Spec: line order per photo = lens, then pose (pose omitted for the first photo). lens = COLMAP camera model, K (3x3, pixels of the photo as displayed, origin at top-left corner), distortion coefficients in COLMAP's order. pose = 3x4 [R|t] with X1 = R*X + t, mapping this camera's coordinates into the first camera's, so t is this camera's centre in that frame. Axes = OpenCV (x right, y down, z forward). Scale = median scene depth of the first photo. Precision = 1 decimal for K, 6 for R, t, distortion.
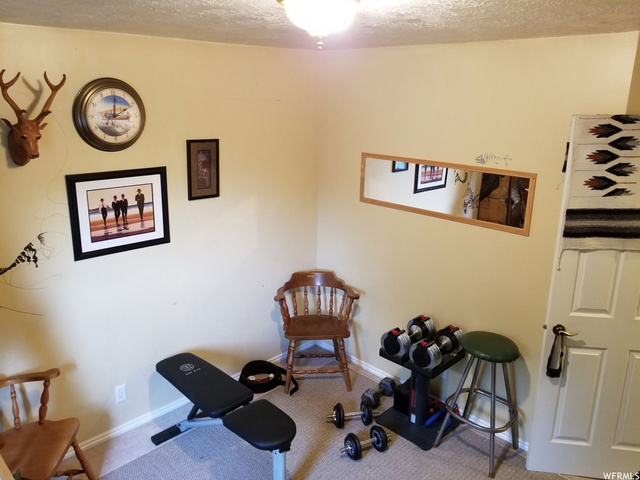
lens RADIAL K [[505.2, 0, 320.0], [0, 505.2, 240.0], [0, 0, 1]] dist [0.001616, 0.000310]
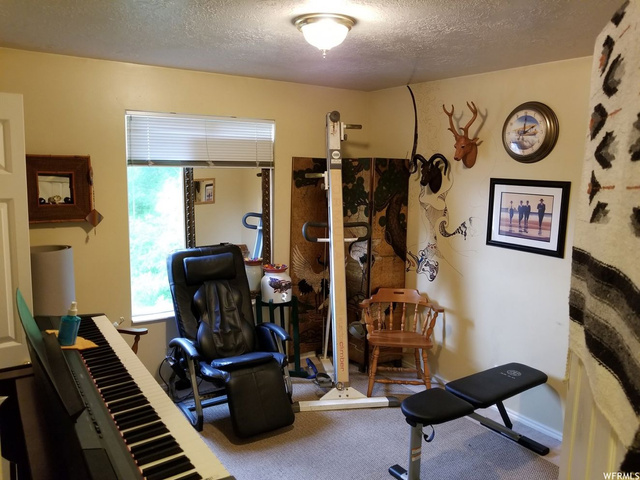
lens RADIAL K [[505.2, 0, 320.0], [0, 505.2, 240.0], [0, 0, 1]] dist [0.001616, 0.000310]
pose [[-0.164866, 0.134558, -0.977094, 0.827736], [-0.291636, 0.939705, 0.178617, -0.074753], [0.942214, 0.314404, -0.115683, 0.721231]]
